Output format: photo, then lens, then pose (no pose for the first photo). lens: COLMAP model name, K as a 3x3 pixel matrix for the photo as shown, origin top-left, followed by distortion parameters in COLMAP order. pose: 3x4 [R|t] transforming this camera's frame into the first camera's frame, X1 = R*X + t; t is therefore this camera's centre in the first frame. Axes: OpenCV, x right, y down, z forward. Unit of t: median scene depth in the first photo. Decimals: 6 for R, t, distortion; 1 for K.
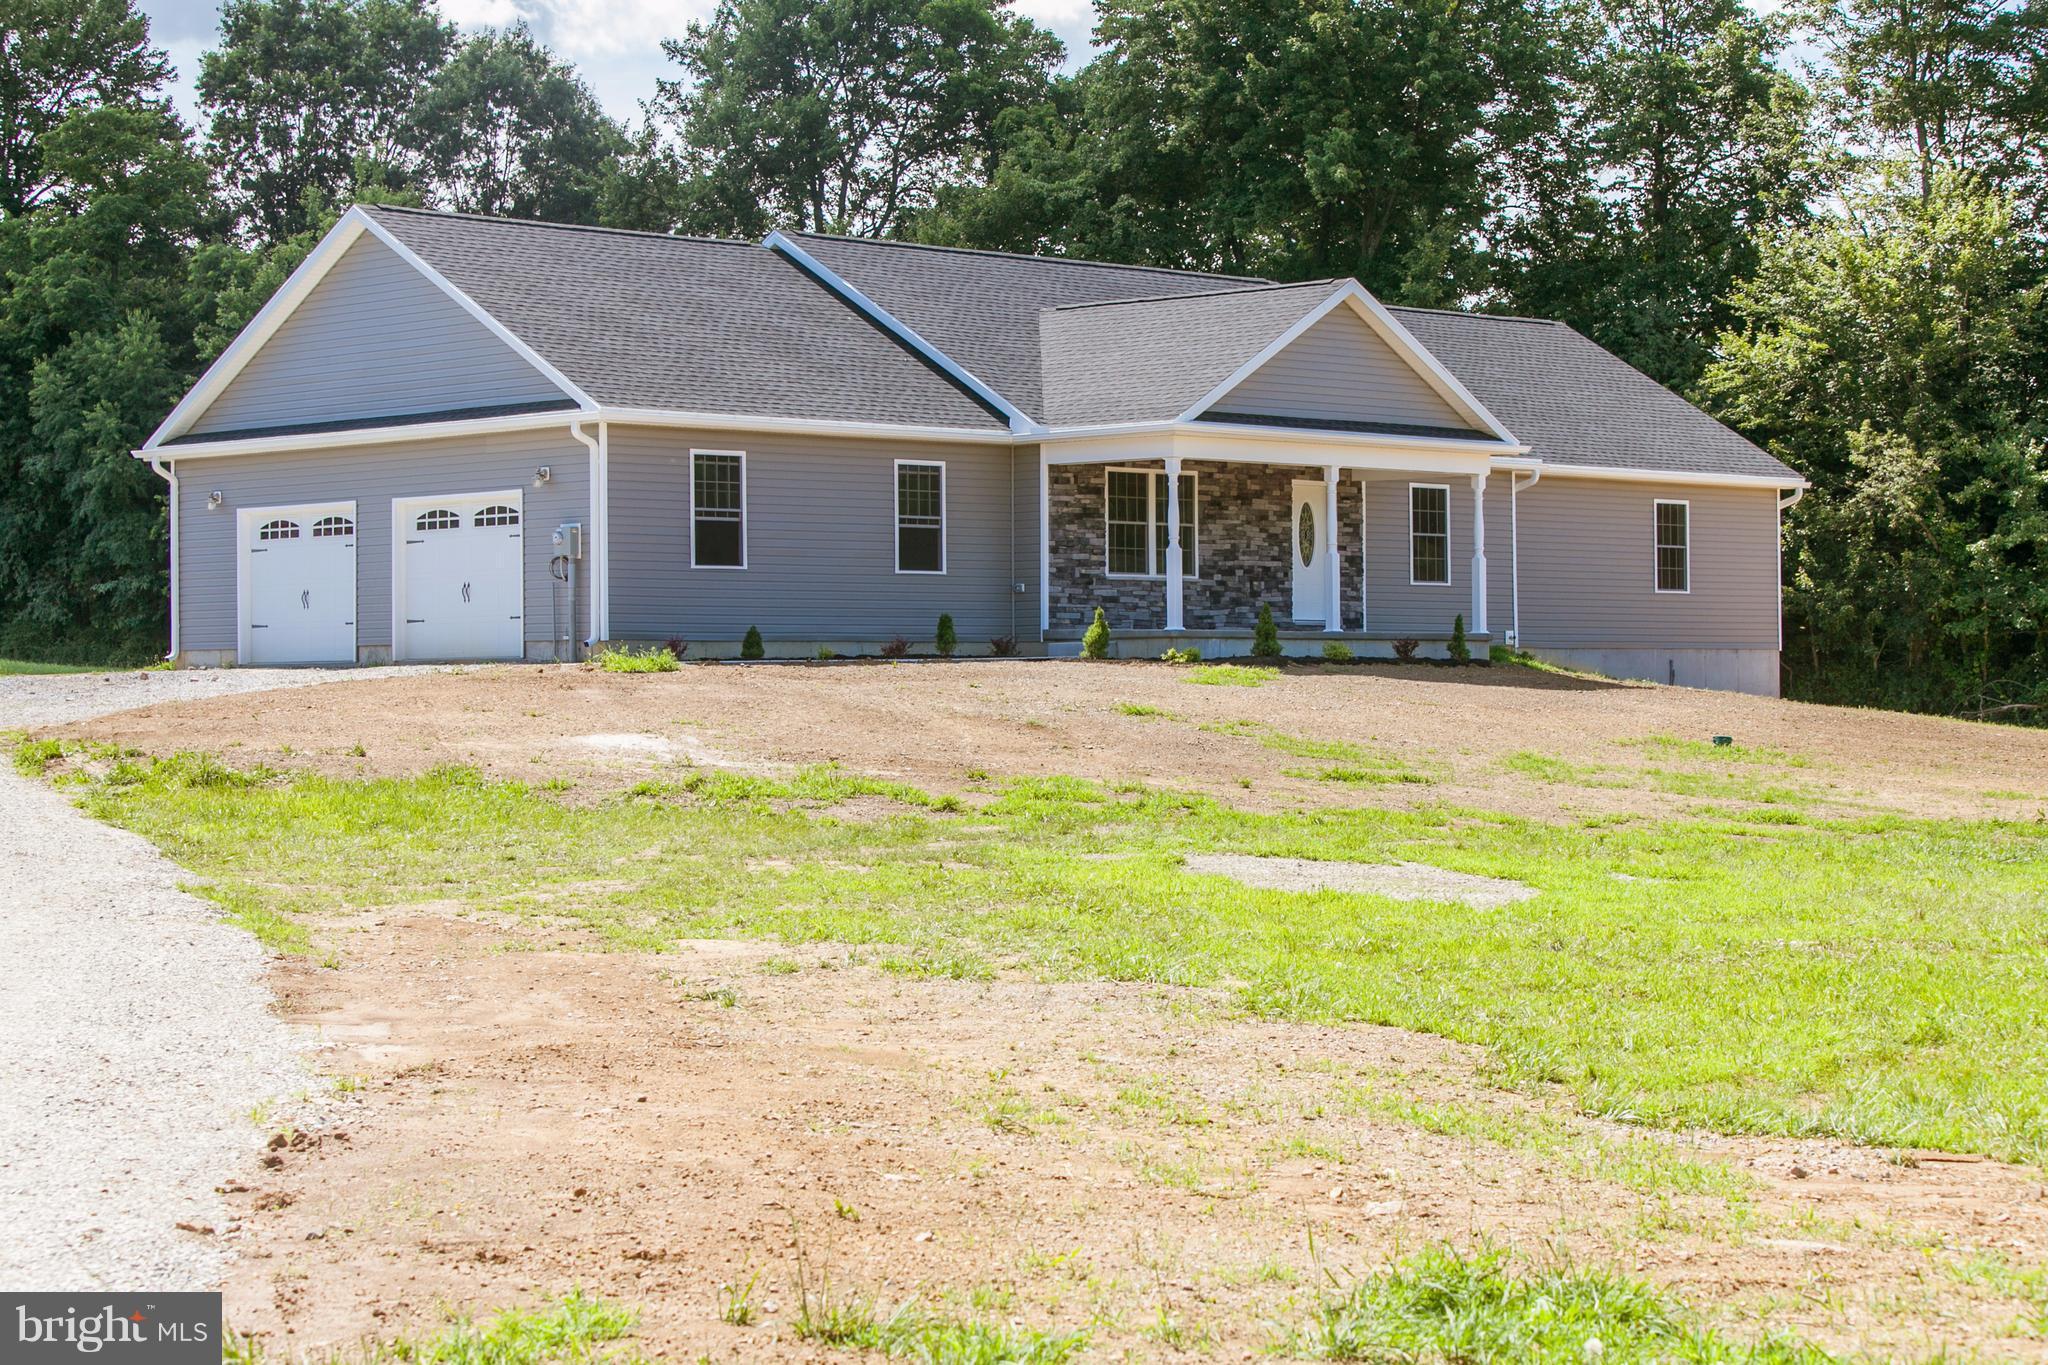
lens RADIAL K [[4123.9, 0, 1028.4], [0, 4123.9, 683.3], [0, 0, 1]] dist [-0.115372, 0.000000]
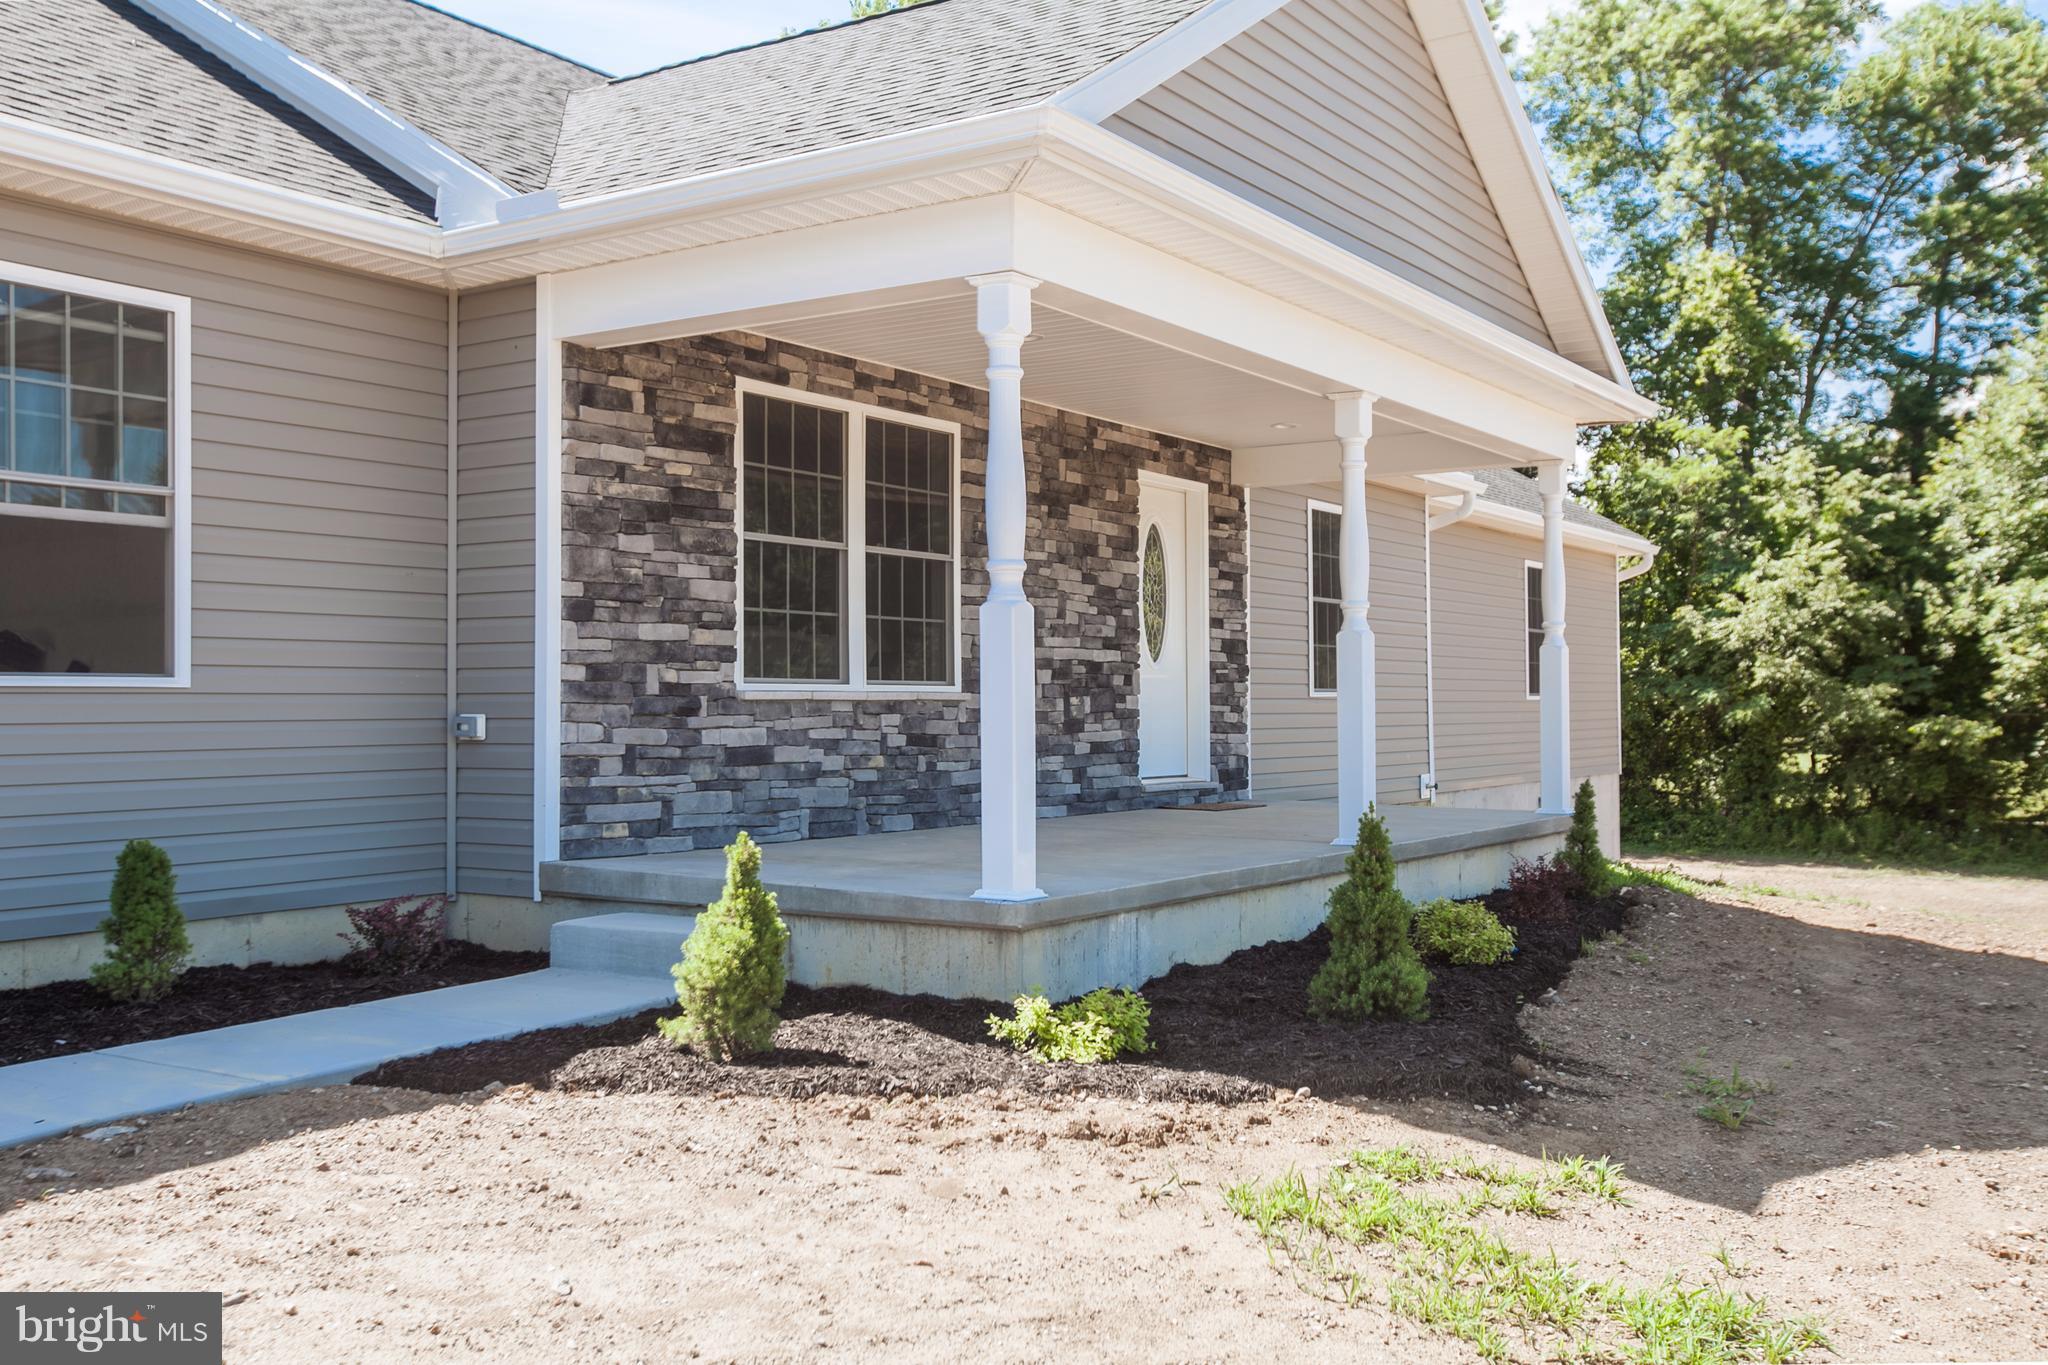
lens RADIAL K [[1875.6, 0, 1007.9], [0, 1875.6, 682.1], [0, 0, 1]] dist [-0.008955, 0.000000]
pose [[0.980464, 0.006341, 0.196595, 0.010115], [-0.004545, 0.999944, -0.009586, -0.025123], [-0.196645, 0.008505, 0.980438, 0.837035]]
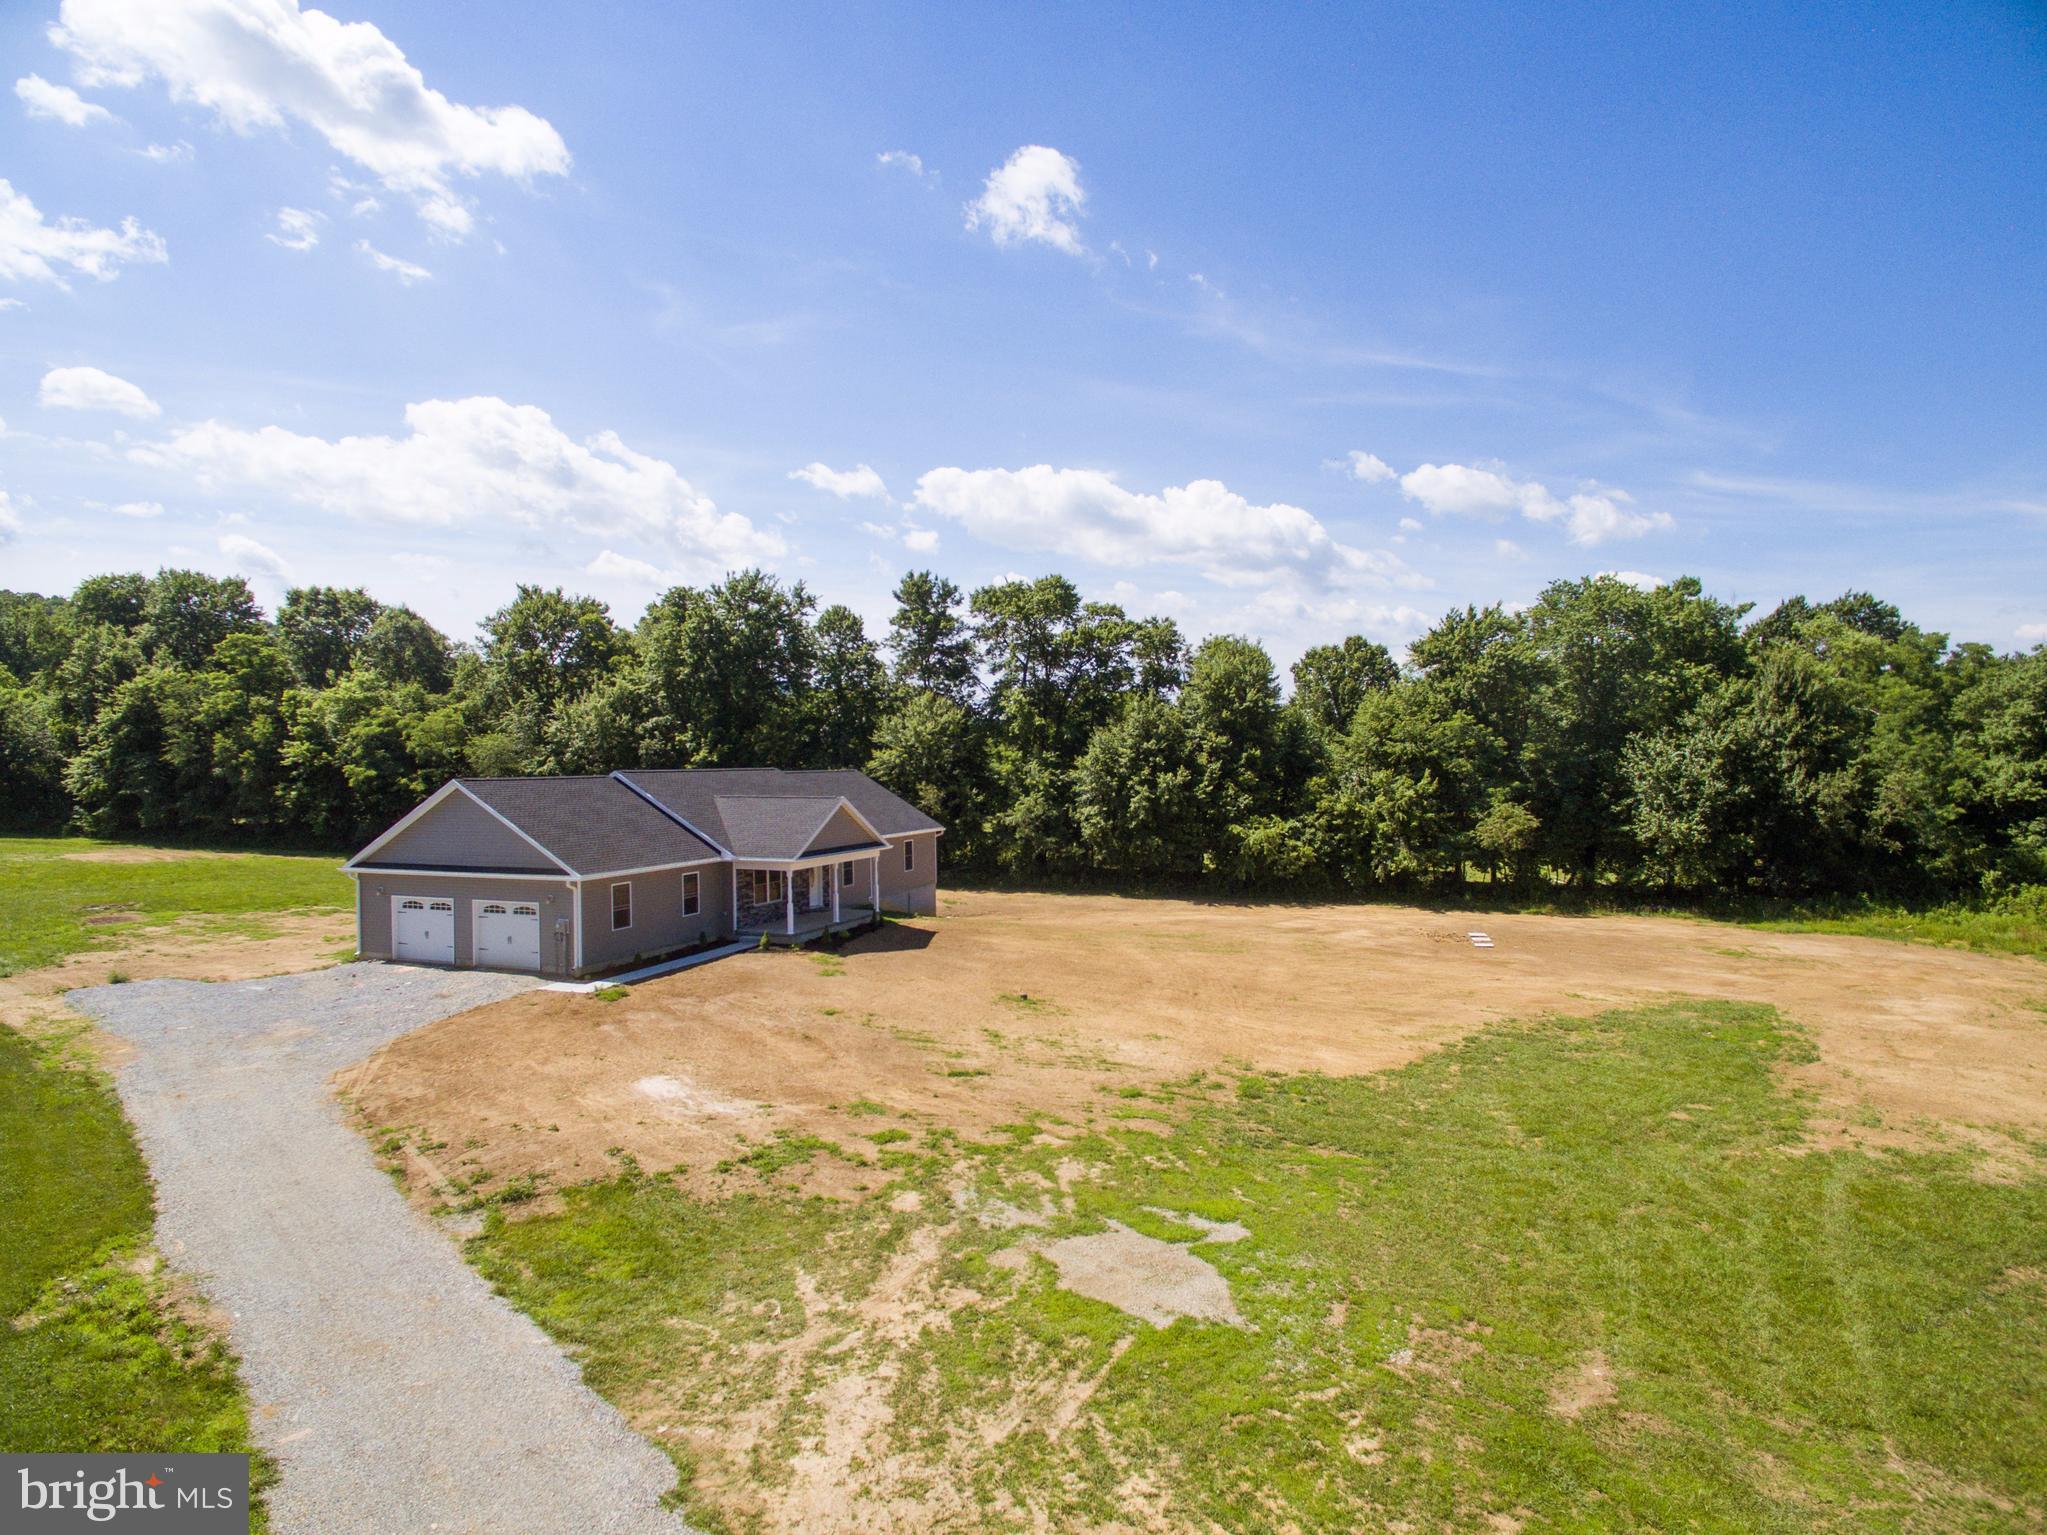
lens RADIAL K [[1137.9, 0, 1032.3], [0, 1137.9, 773.8], [0, 0, 1]] dist [-0.002067, 0.000768]
pose [[0.912797, -0.008061, 0.408334, -0.121021], [0.001380, 0.999860, 0.016653, -0.126101], [-0.408411, -0.014637, 0.912681, 0.230760]]
